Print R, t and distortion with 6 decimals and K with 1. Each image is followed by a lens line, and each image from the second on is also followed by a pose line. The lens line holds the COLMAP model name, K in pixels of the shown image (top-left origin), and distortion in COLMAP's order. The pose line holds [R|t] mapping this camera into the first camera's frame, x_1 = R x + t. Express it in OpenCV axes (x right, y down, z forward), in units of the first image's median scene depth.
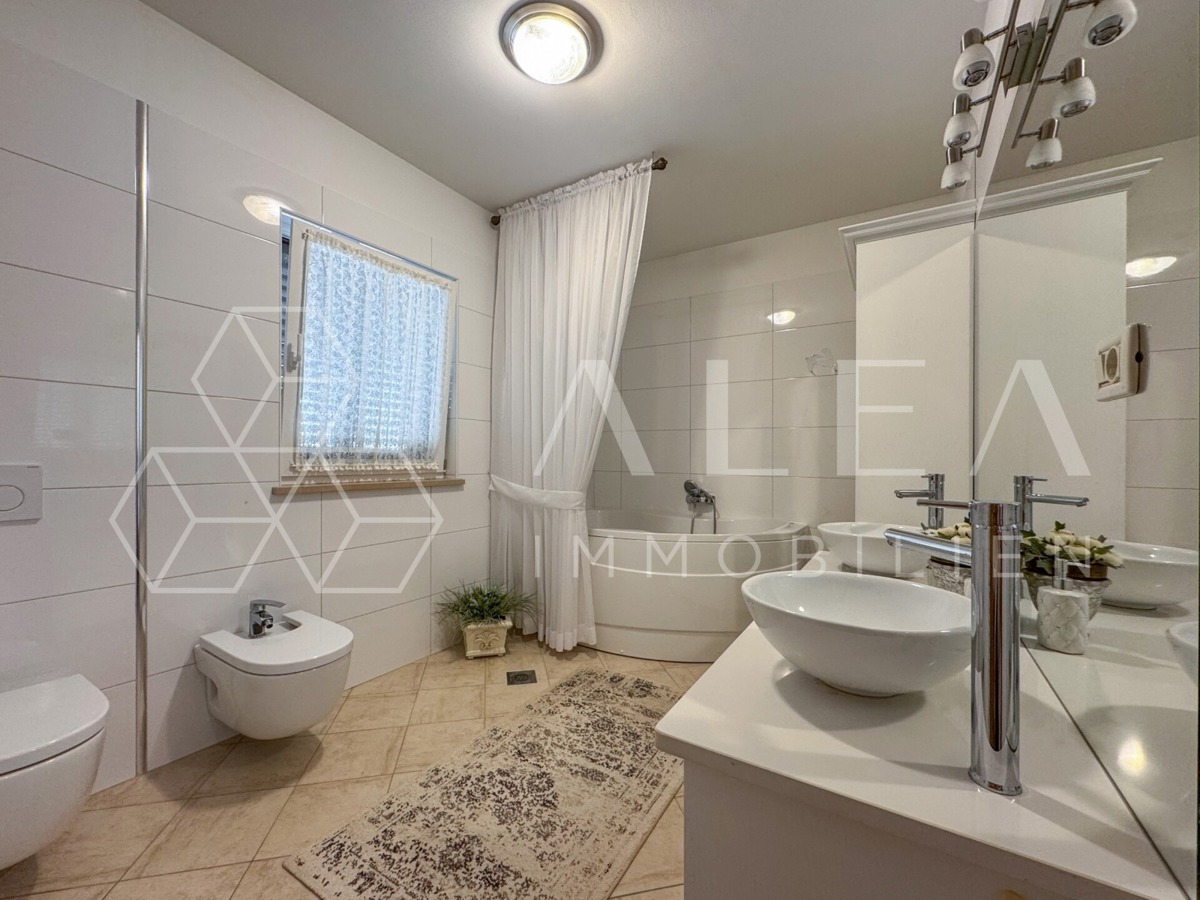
lens RADIAL K [[491.0, 0, 602.1], [0, 491.0, 452.9], [0, 0, 1]] dist [-0.005646, 0.000903]
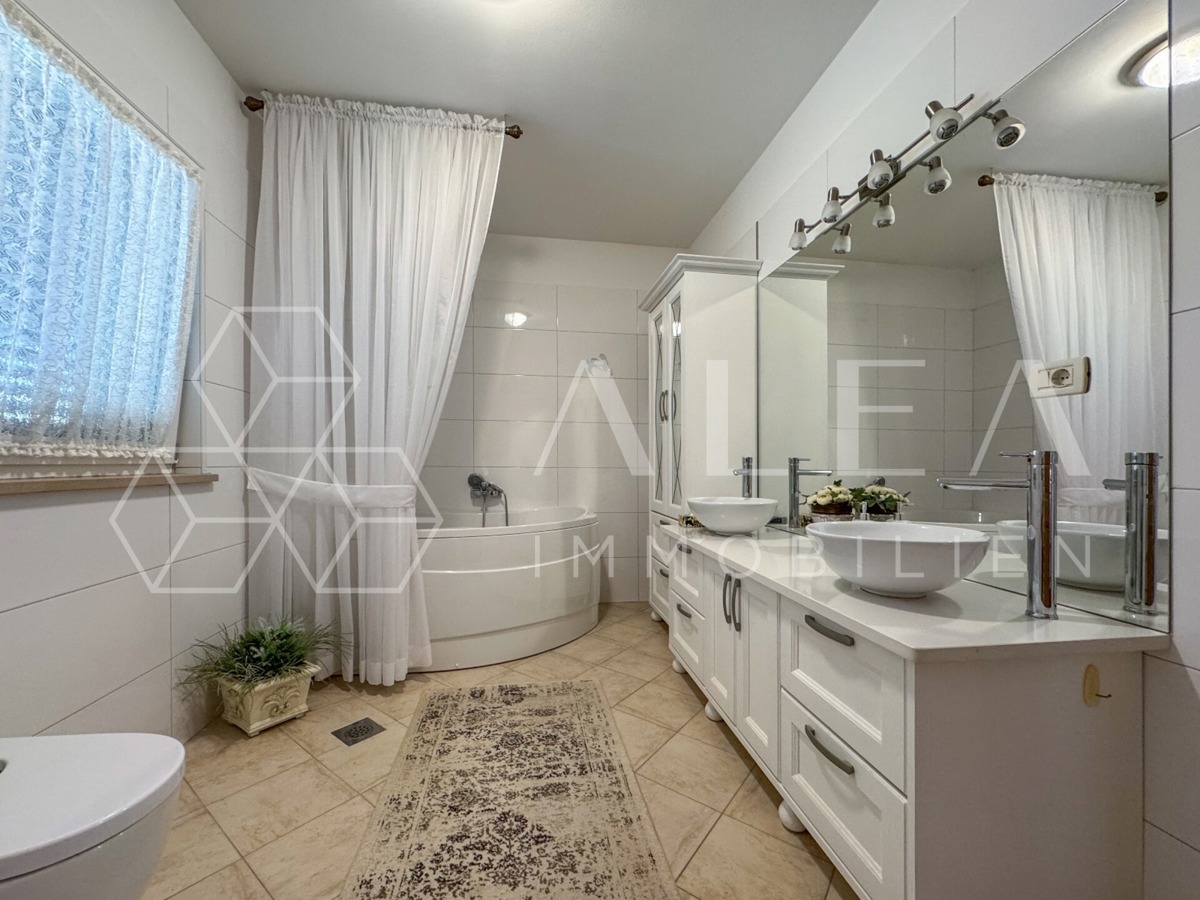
lens RADIAL K [[491.0, 0, 602.7], [0, 491.0, 457.2], [0, 0, 1]] dist [-0.005646, 0.000903]
pose [[0.754796, 0.002988, 0.655953, -0.393314], [-0.005041, 0.999987, 0.001246, 0.034053], [-0.655940, -0.004247, 0.754801, 0.192973]]
